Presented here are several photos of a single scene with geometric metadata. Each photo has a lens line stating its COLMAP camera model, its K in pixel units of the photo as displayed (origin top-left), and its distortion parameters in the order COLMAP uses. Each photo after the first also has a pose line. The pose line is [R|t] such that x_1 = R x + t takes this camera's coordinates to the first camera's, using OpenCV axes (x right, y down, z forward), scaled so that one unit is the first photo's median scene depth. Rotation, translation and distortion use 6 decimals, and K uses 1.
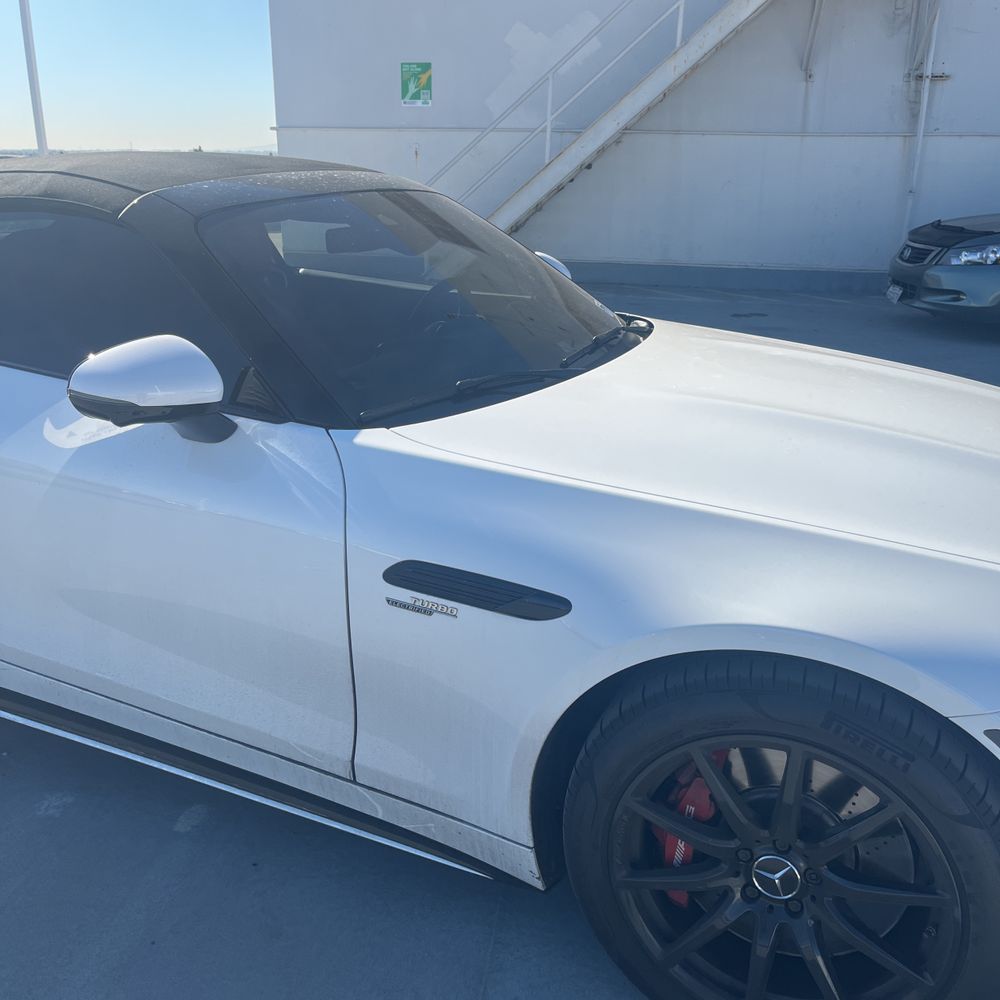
lens RADIAL K [[1018.3, 0, 494.7], [0, 1018.3, 479.9], [0, 0, 1]] dist [0.050134, -0.042951]
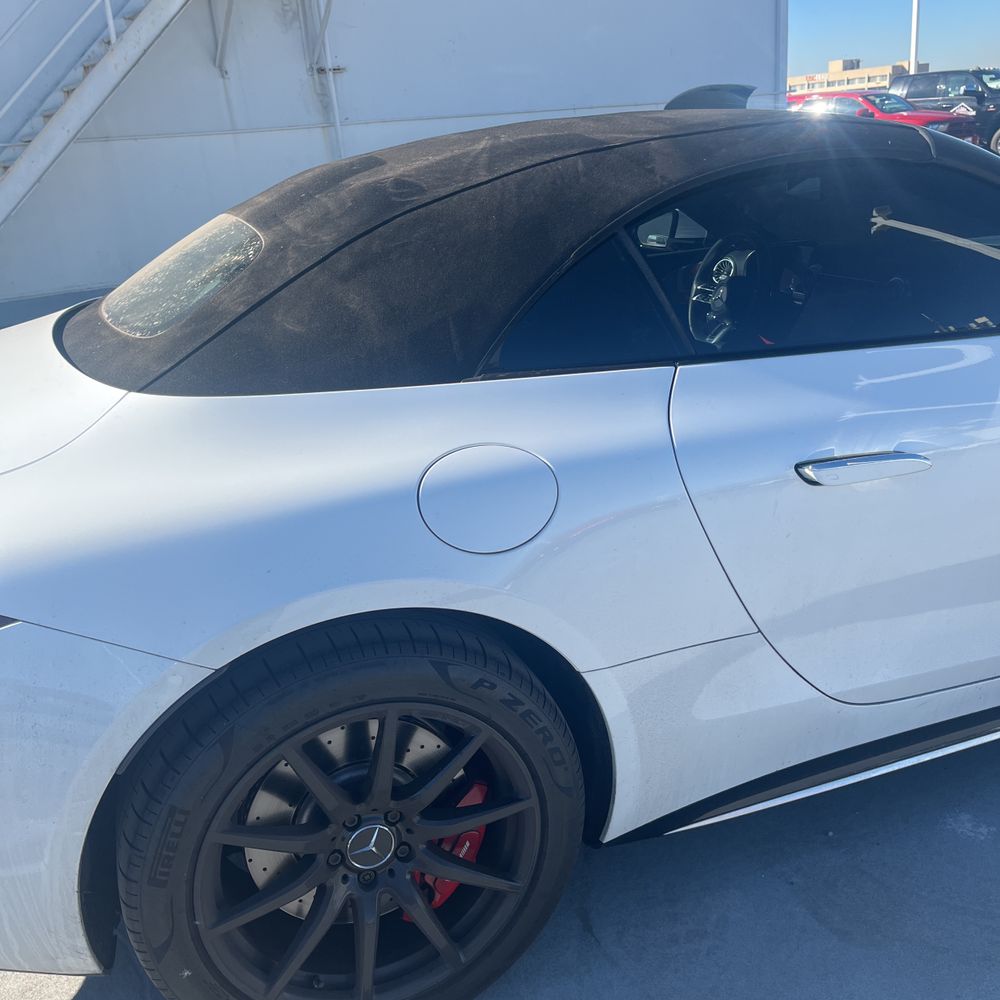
lens RADIAL K [[1018.0, 0, 506.6], [0, 1018.0, 501.8], [0, 0, 1]] dist [0.050077, -0.049722]
pose [[0.697356, -0.307723, 0.647303, -1.422523], [0.304243, 0.944828, 0.121396, -0.211788], [-0.648947, 0.112281, 0.752503, 0.667305]]
